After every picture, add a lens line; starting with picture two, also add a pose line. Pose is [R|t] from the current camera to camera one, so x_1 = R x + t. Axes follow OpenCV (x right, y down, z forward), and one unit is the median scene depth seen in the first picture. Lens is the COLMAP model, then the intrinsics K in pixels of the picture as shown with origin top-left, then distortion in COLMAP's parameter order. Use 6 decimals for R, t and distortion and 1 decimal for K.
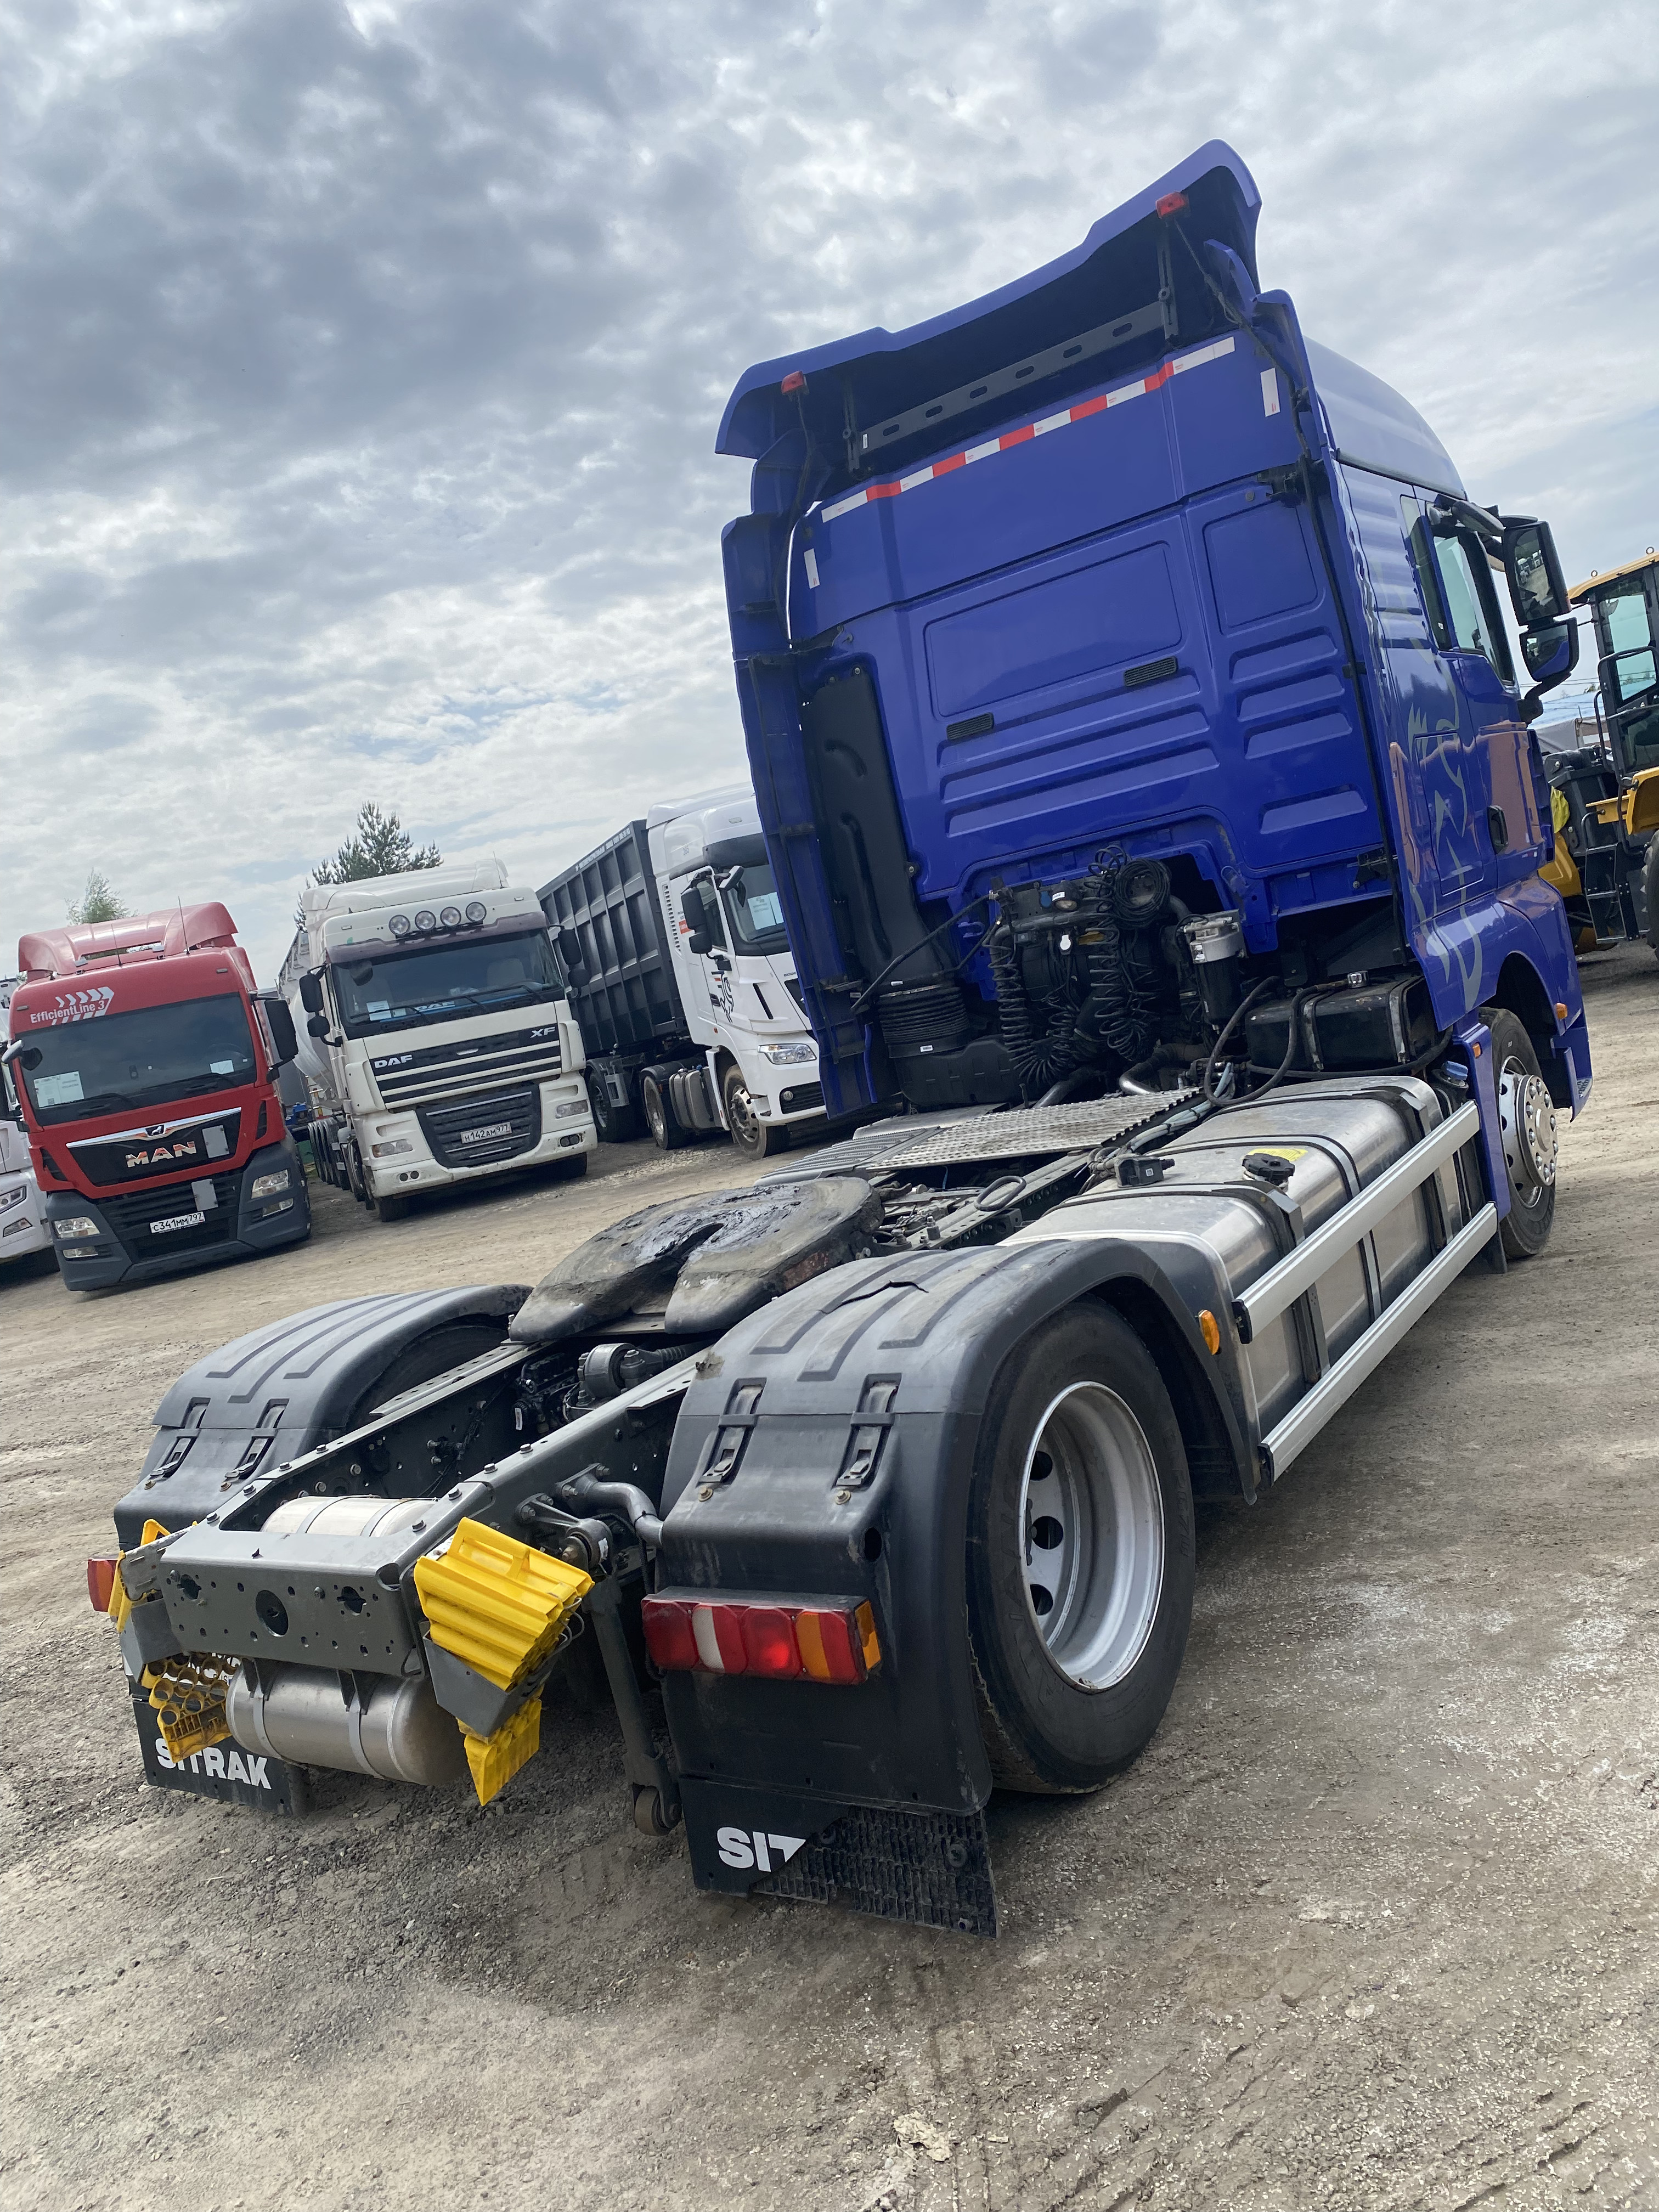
lens RADIAL K [[1687.9, 0, 797.1], [0, 1687.9, 1073.5], [0, 0, 1]] dist [0.015725, -0.005608]
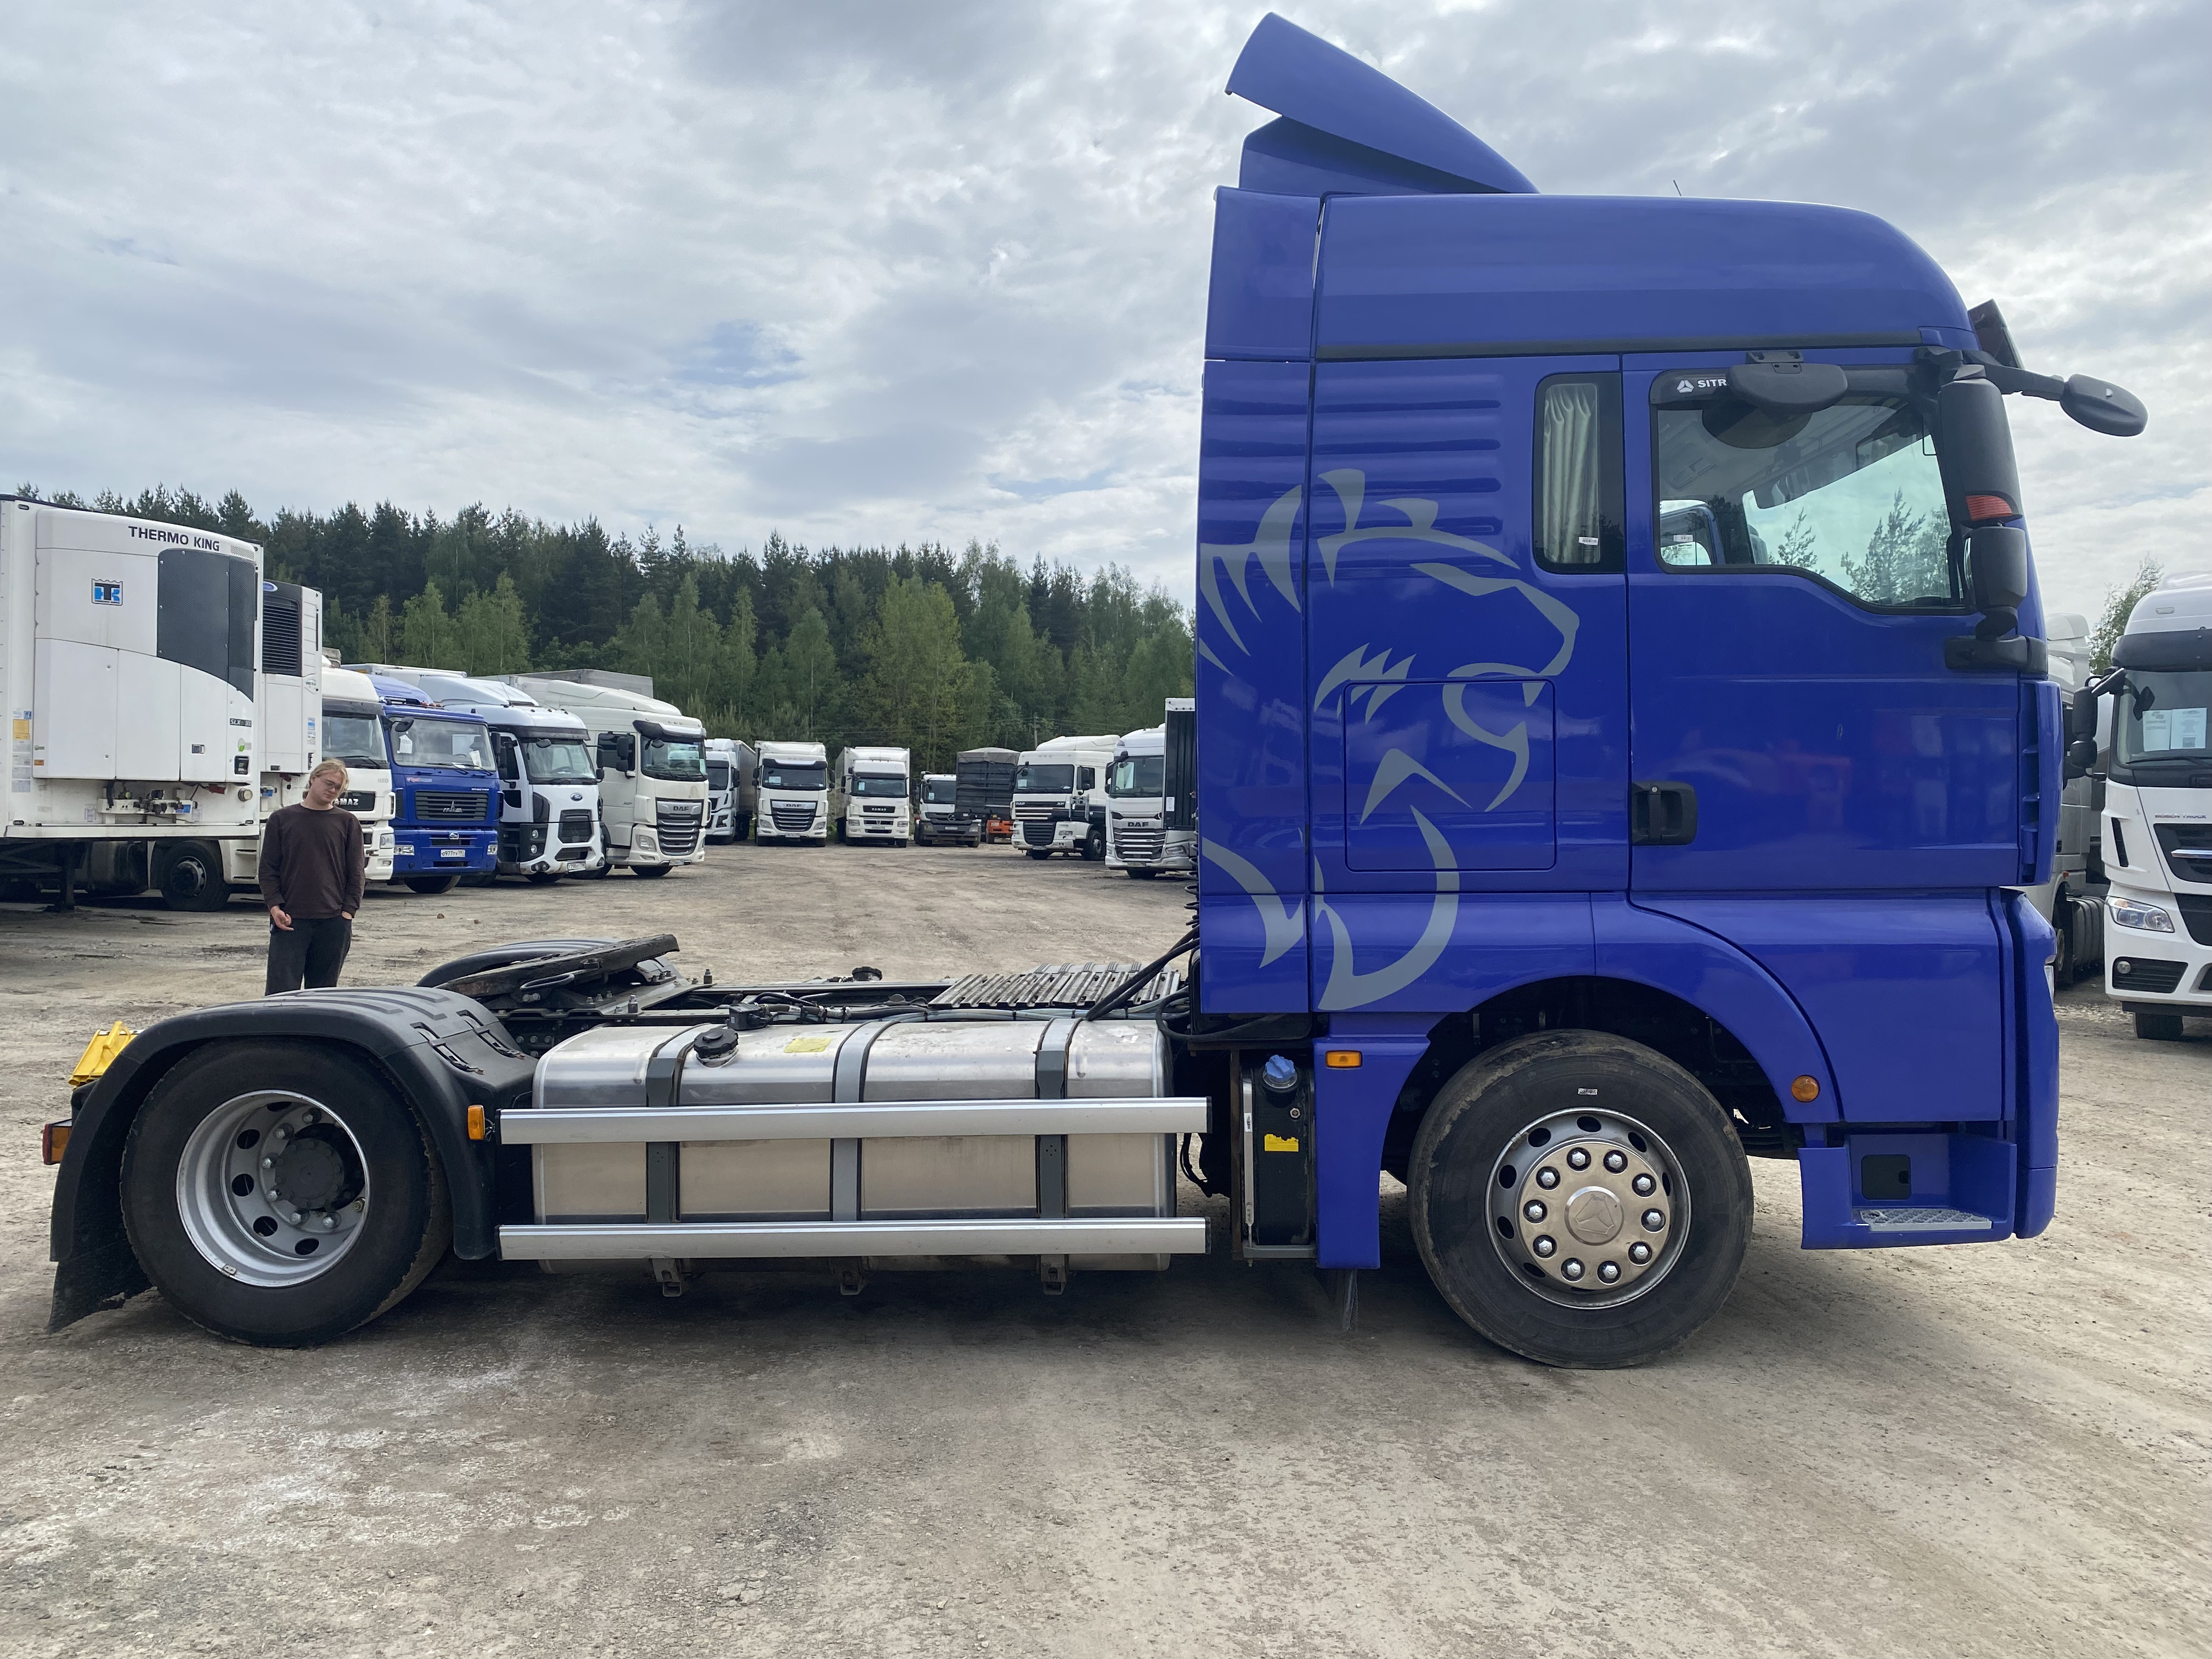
lens RADIAL K [[1687.9, 0, 1106.0], [0, 1687.9, 829.5], [0, 0, 1]] dist [0.015725, -0.005608]
pose [[0.535905, 0.234928, -0.810934, 1.316407], [-0.184213, 0.969901, 0.159243, -0.314009], [0.823936, 0.064045, 0.563052, 0.575946]]
